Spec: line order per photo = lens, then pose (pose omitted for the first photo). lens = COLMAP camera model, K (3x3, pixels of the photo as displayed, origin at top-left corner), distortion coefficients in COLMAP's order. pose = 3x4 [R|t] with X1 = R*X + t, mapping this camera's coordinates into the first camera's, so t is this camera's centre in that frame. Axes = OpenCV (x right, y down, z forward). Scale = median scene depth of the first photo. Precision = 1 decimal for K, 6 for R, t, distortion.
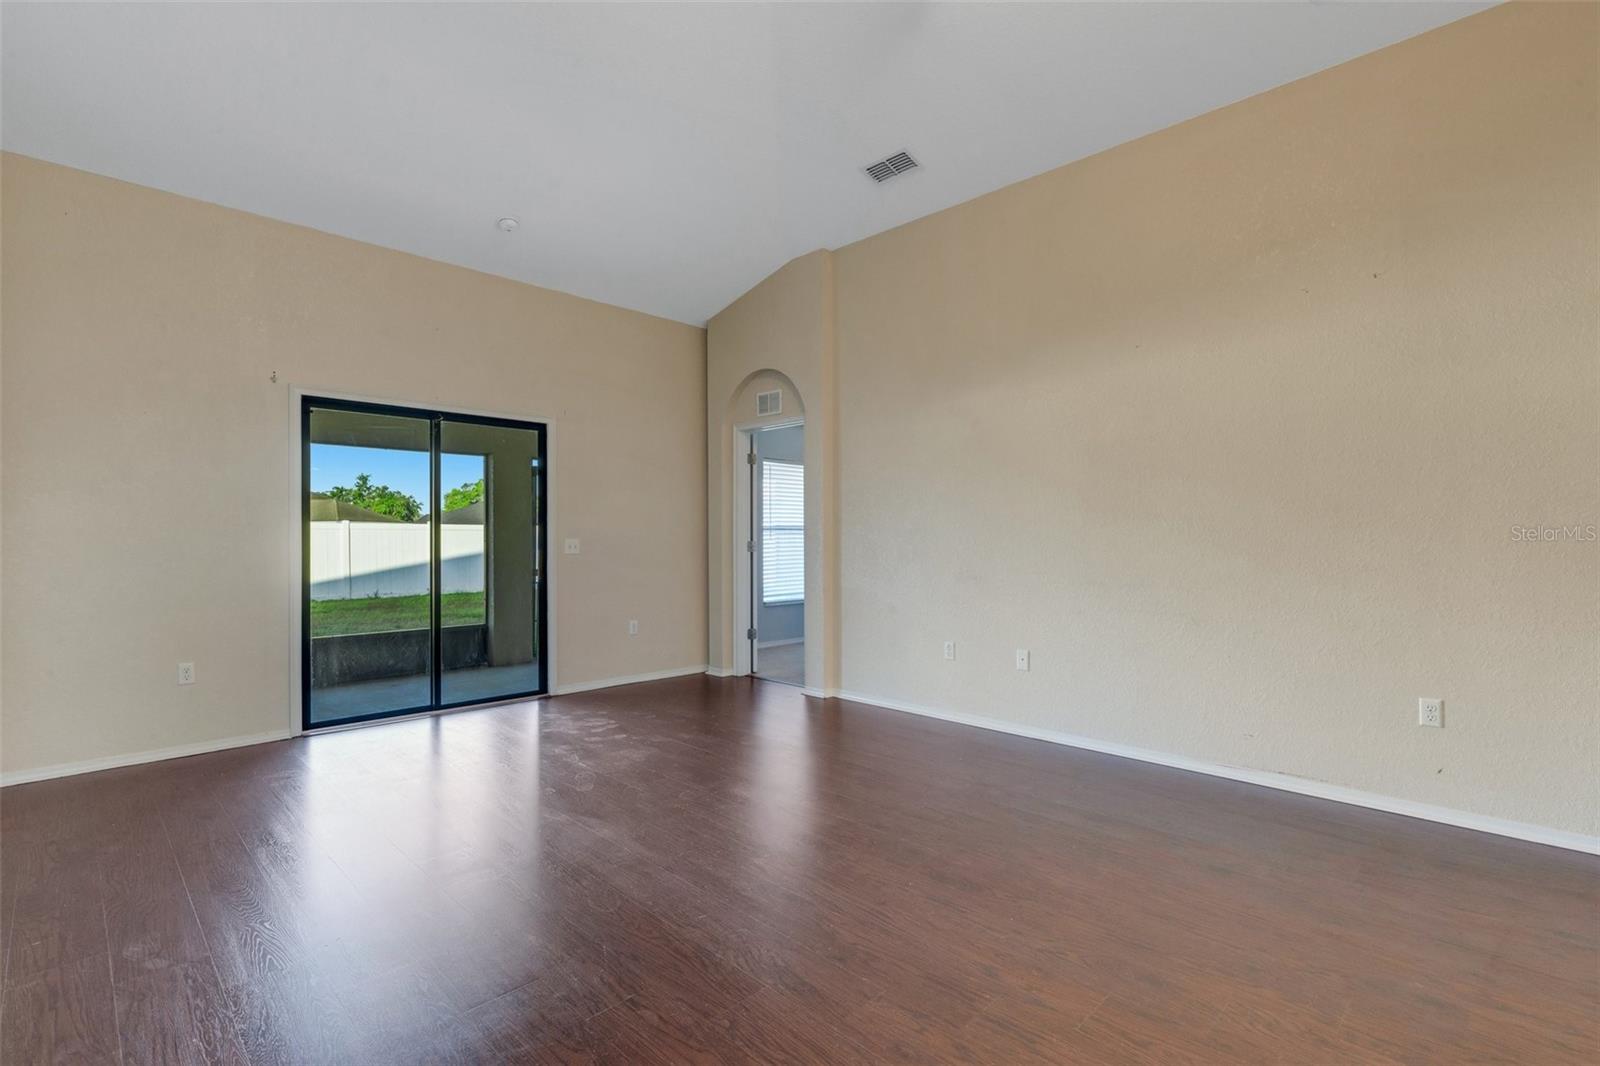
lens RADIAL K [[728.2, 0, 835.0], [0, 728.2, 538.1], [0, 0, 1]] dist [-0.002543, -0.000311]
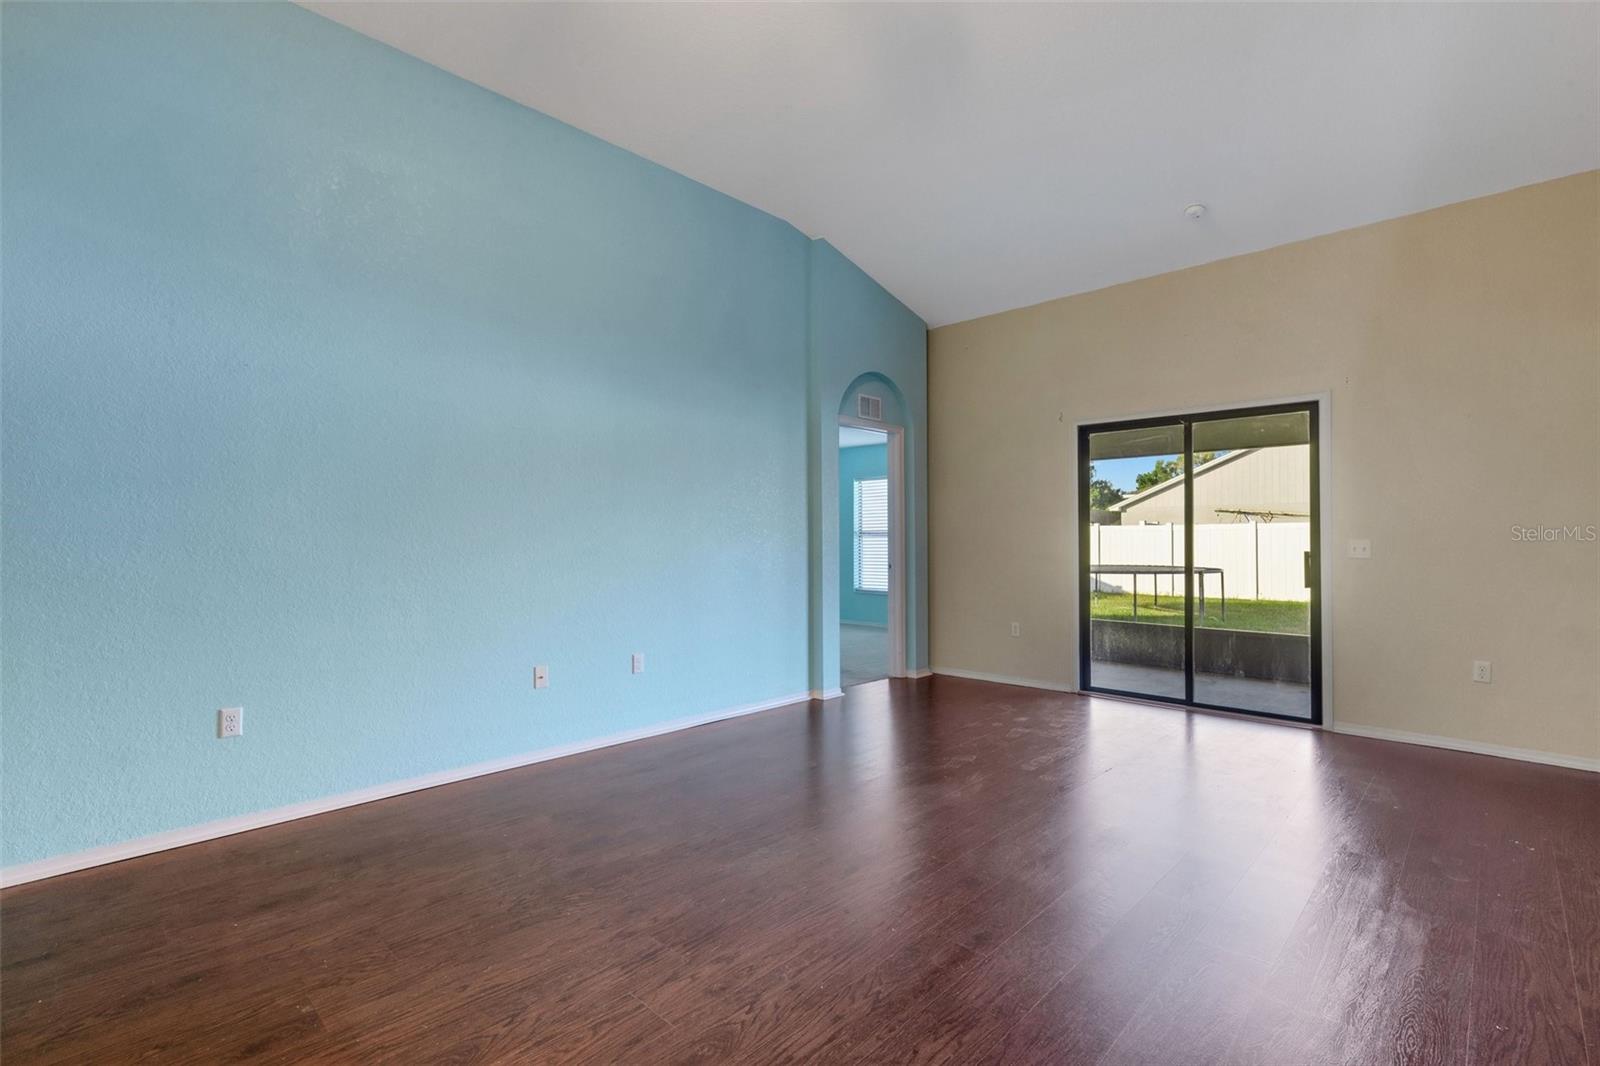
lens RADIAL K [[772.3, 0, 800.0], [0, 772.3, 533.0], [0, 0, 1]] dist [0.017710, -0.000028]
pose [[-0.020099, -0.005375, -0.999784, 0.565054], [0.004575, 0.999975, -0.005468, -0.004043], [0.999788, -0.004684, -0.020074, 0.482085]]
